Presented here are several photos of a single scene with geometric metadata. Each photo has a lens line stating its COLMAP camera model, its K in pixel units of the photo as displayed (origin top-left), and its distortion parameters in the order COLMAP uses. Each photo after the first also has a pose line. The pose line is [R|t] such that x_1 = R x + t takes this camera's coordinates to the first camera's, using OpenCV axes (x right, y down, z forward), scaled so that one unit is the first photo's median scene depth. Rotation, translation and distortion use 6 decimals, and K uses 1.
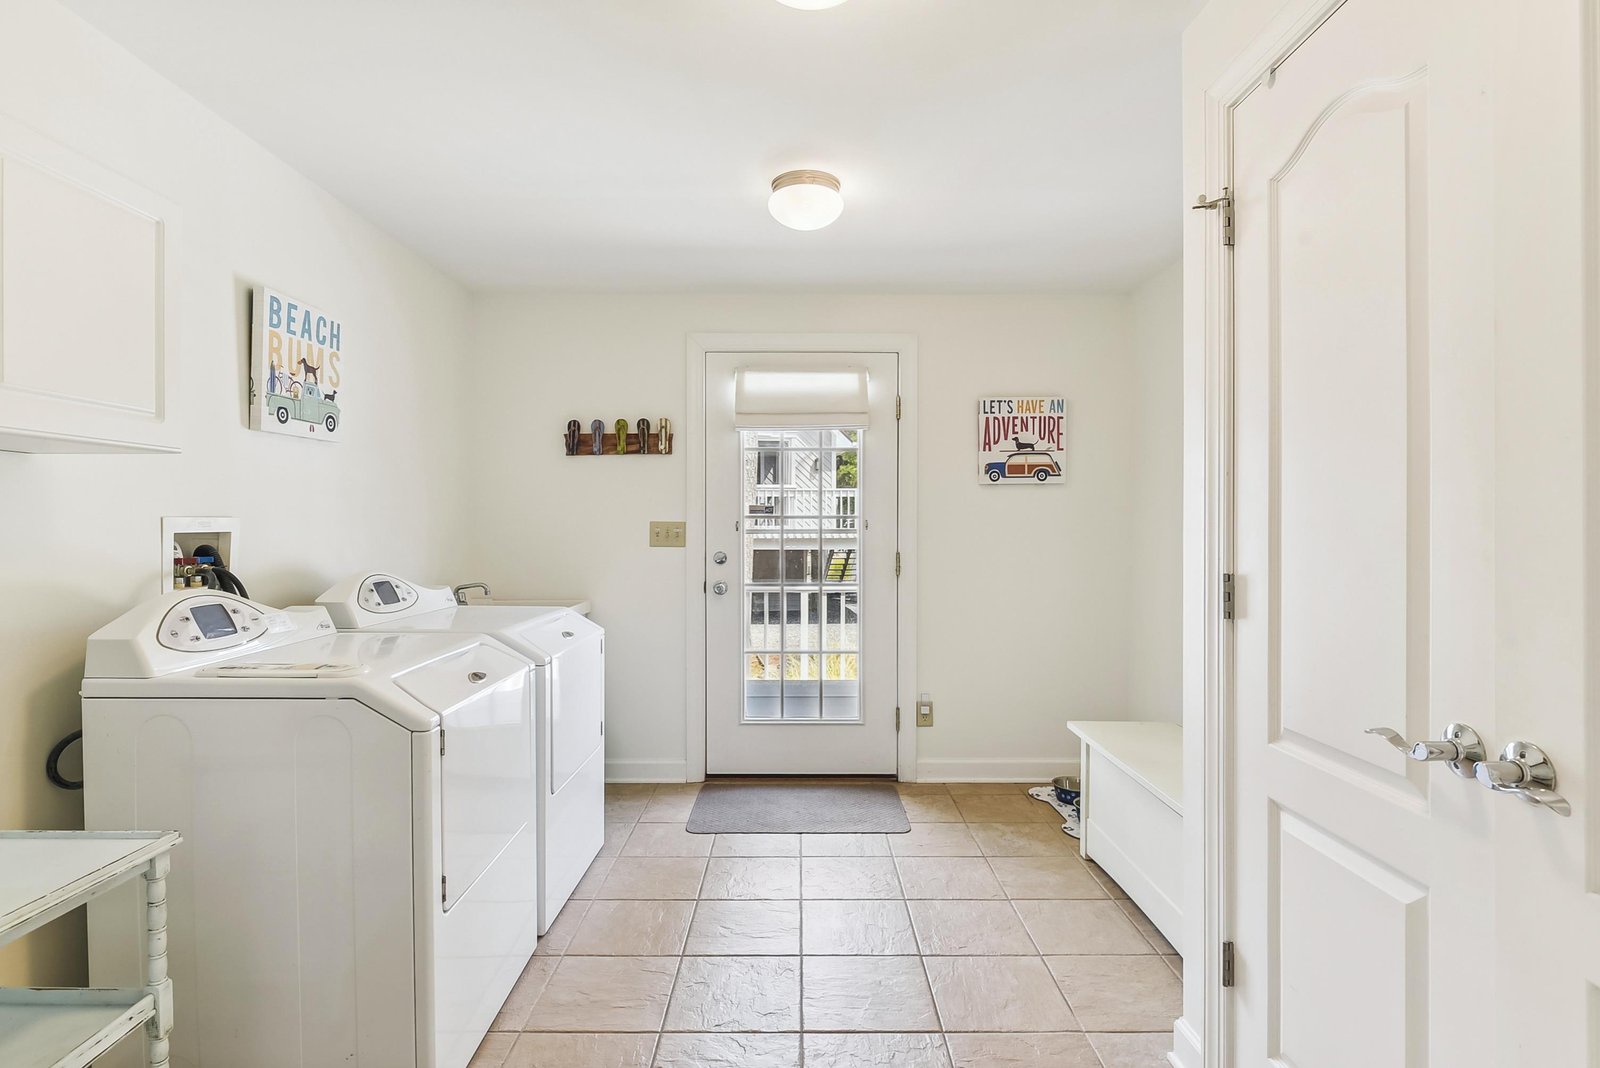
lens RADIAL K [[786.0, 0, 800.0], [0, 786.0, 534.0], [0, 0, 1]] dist [-0.002989, 0.000206]
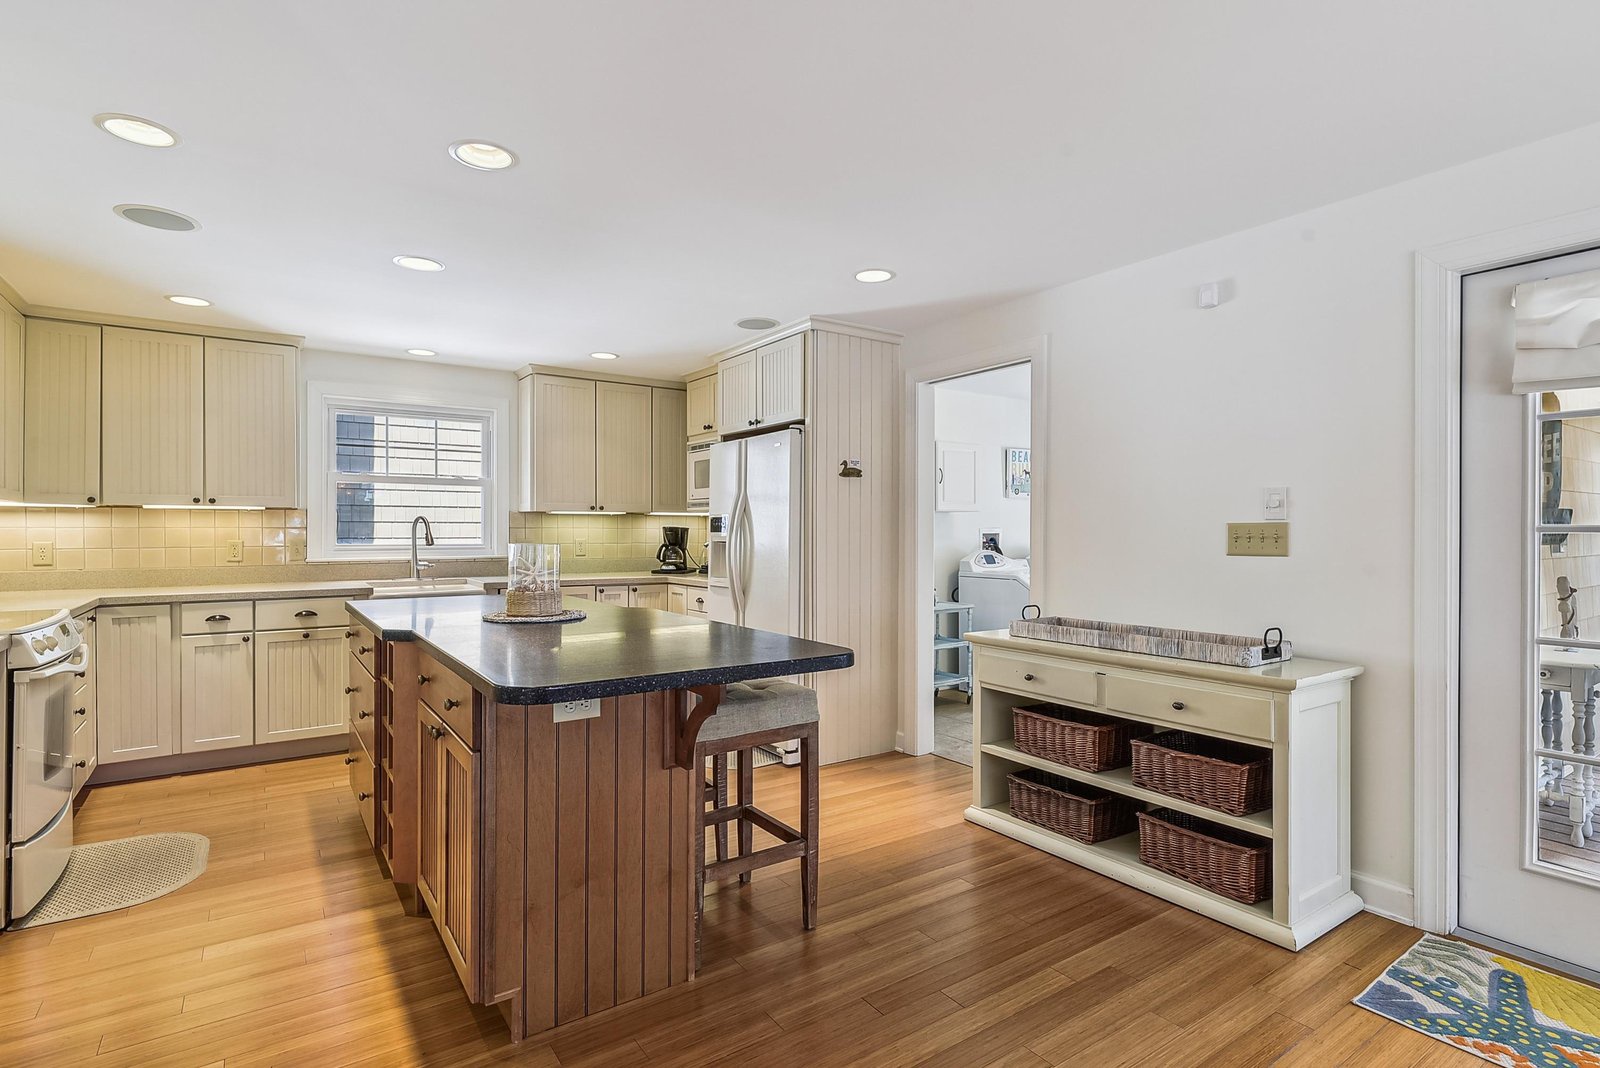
lens RADIAL K [[786.0, 0, 800.0], [0, 786.0, 534.0], [0, 0, 1]] dist [-0.002989, 0.000206]
pose [[0.562003, 0.003013, -0.827130, 1.336946], [-0.010433, 0.999940, -0.003447, 0.018894], [0.827069, 0.010566, 0.562001, -1.322428]]
